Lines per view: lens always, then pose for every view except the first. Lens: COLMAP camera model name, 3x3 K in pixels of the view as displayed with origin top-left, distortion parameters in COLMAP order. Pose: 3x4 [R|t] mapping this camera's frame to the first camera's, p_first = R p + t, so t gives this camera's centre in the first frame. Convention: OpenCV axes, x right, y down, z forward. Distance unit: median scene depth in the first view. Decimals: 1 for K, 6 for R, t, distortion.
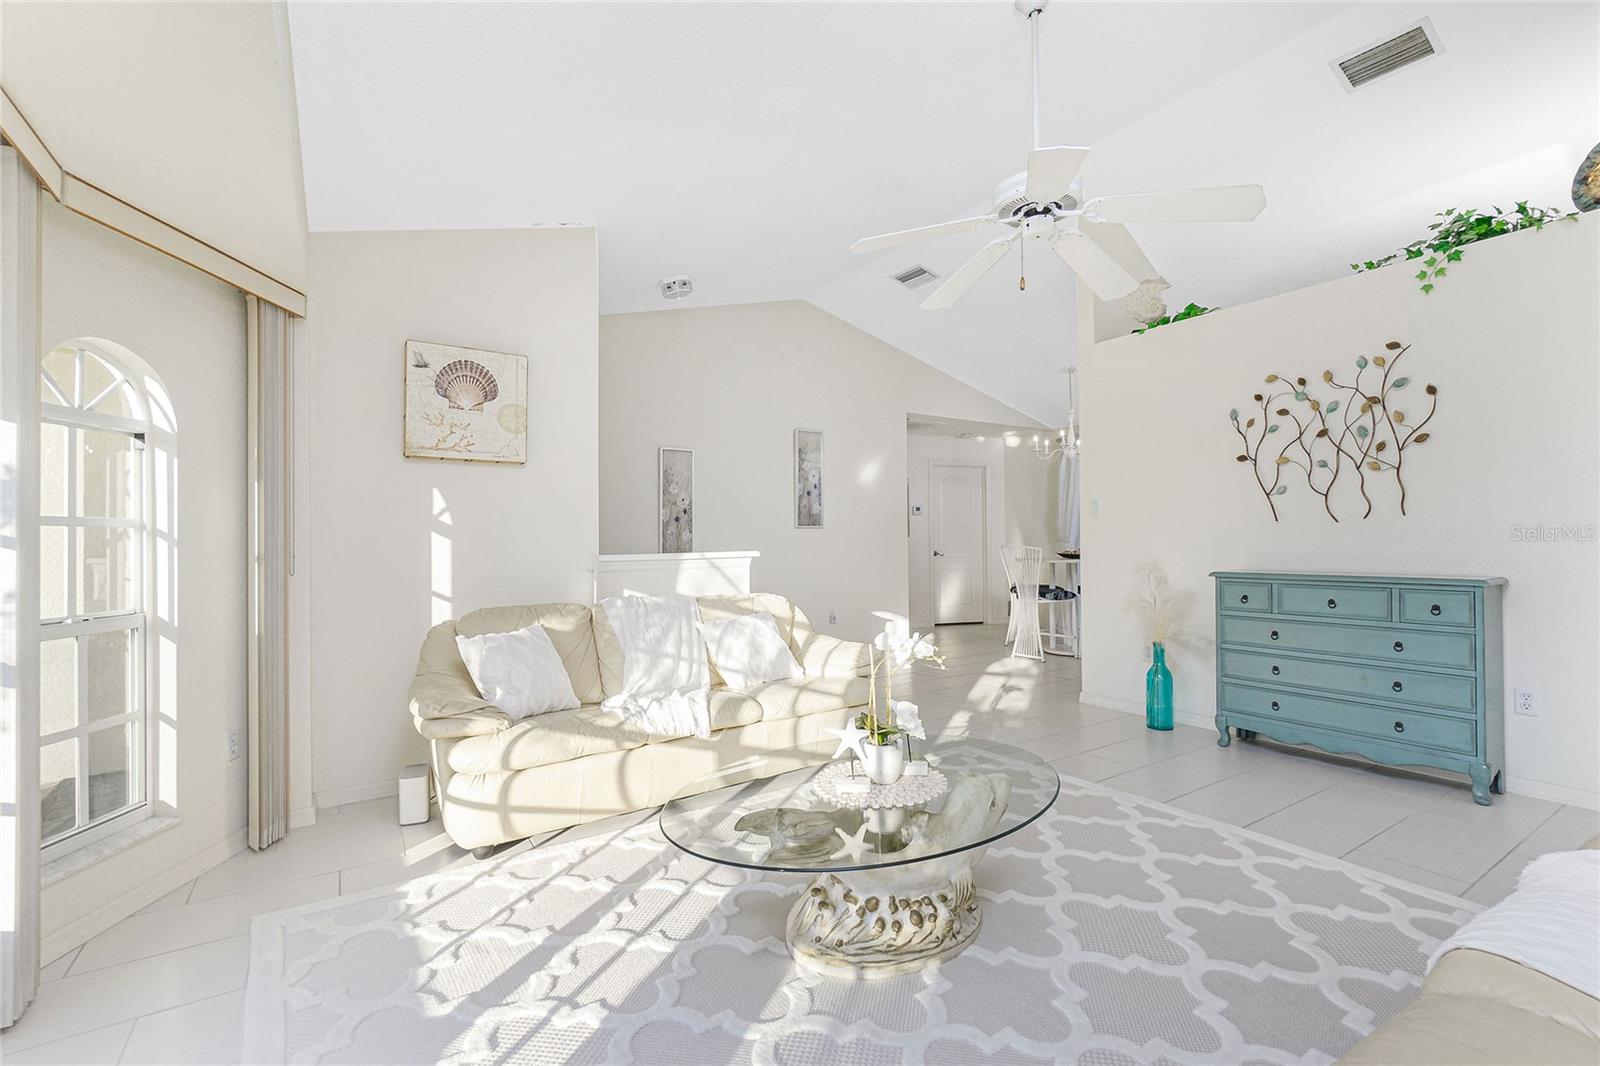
lens RADIAL K [[706.5, 0, 781.9], [0, 706.5, 535.5], [0, 0, 1]] dist [0.001876, 0.000671]
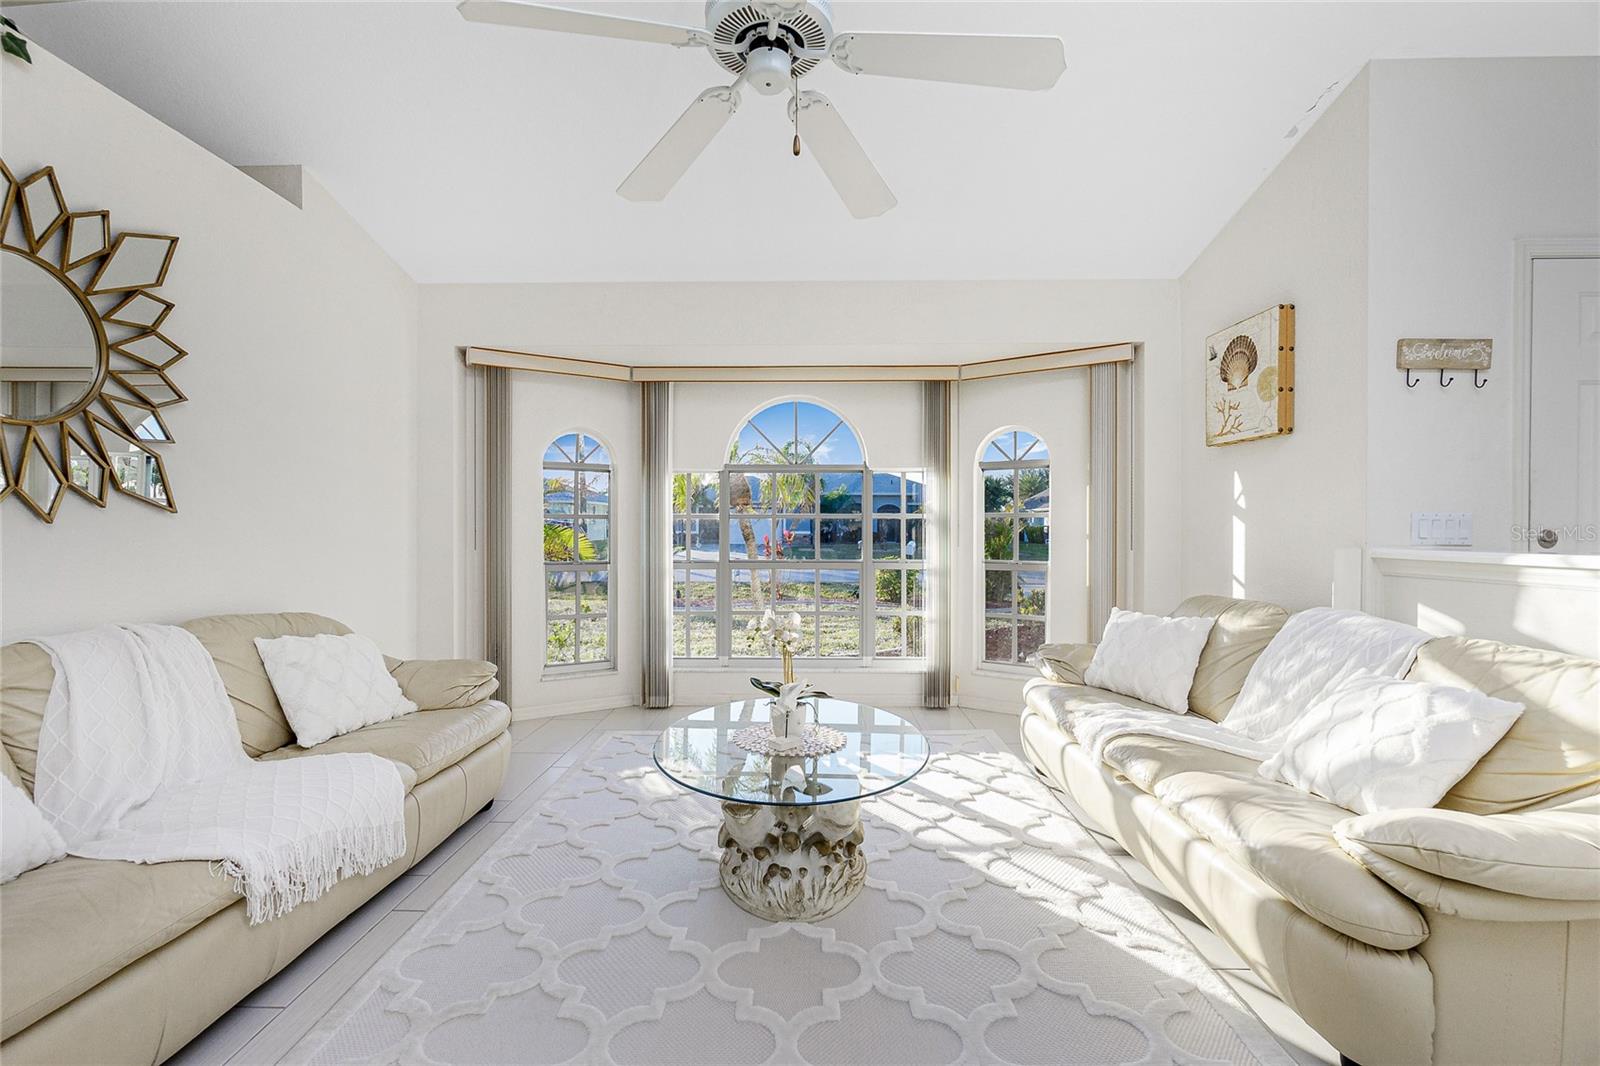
lens RADIAL K [[687.0, 0, 800.9], [0, 687.0, 523.3], [0, 0, 1]] dist [0.000033, -0.000100]
pose [[-0.553374, 0.007860, -0.832896, 0.659083], [0.011398, 0.999933, 0.001863, -0.003654], [0.832855, -0.008462, -0.553427, 1.025293]]
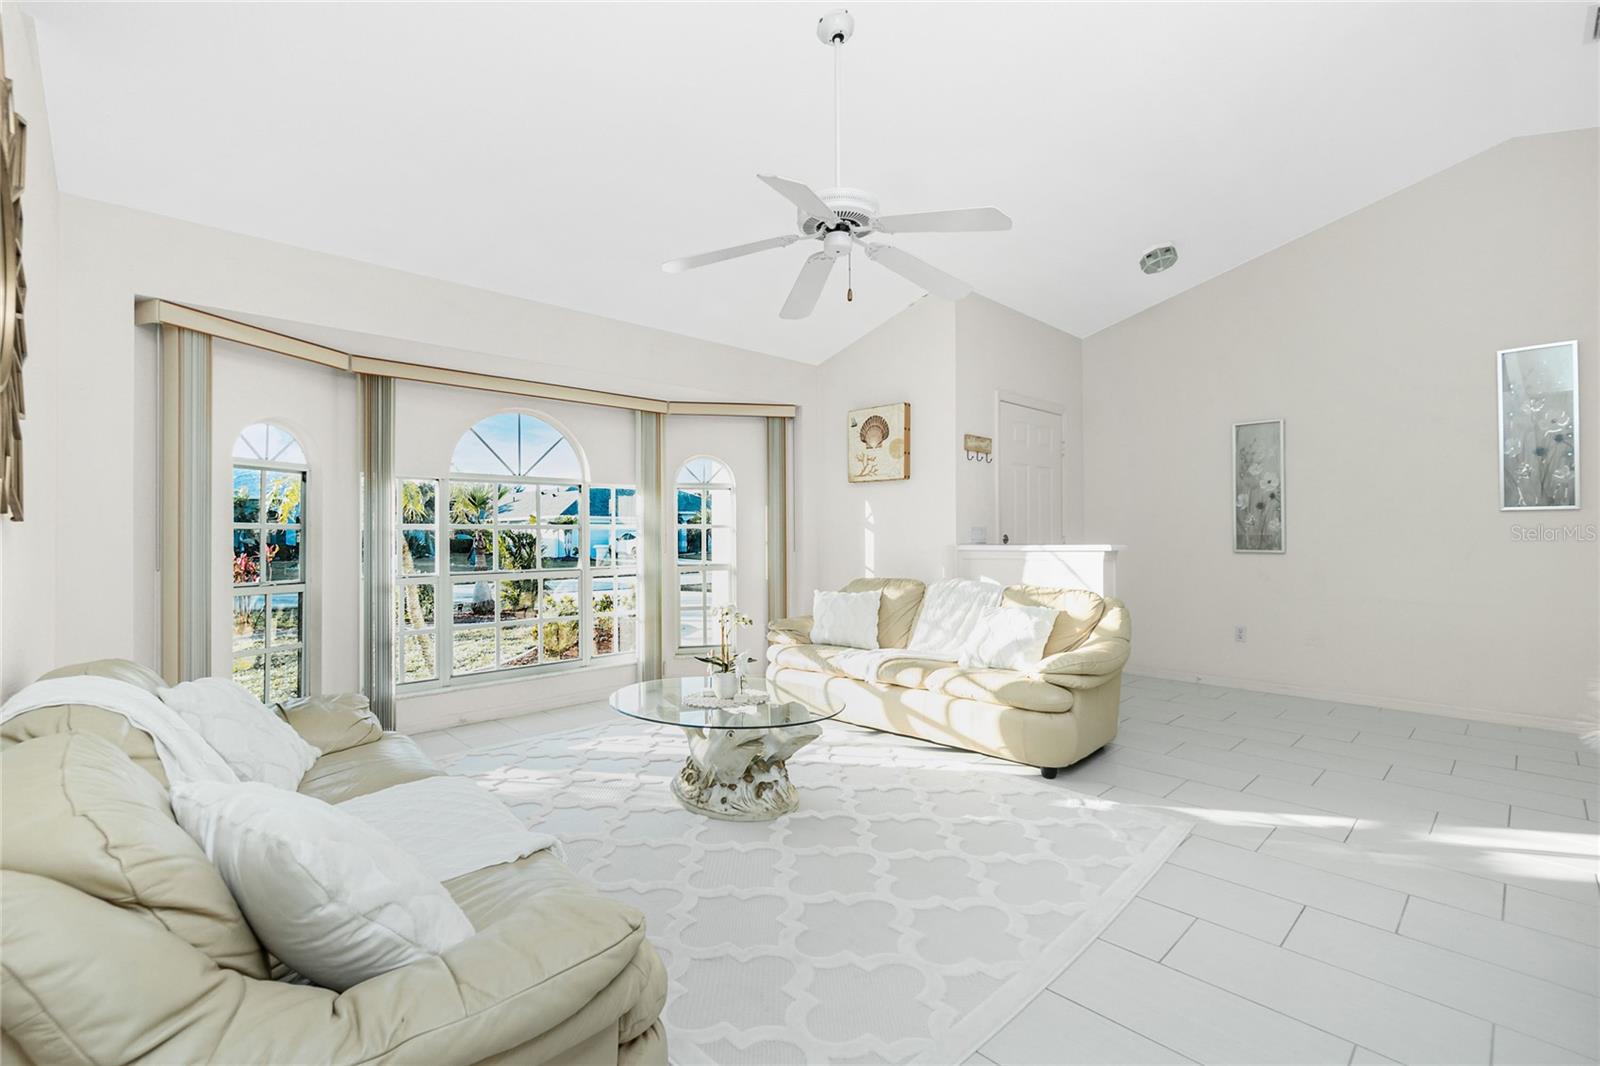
lens RADIAL K [[696.7, 0, 789.6], [0, 696.7, 528.5], [0, 0, 1]] dist [-0.002953, 0.000782]
pose [[0.188227, -0.000968, -0.982125, 1.005523], [0.012732, 0.999918, 0.001455, -0.007904], [0.982043, -0.012778, 0.188224, 0.536181]]
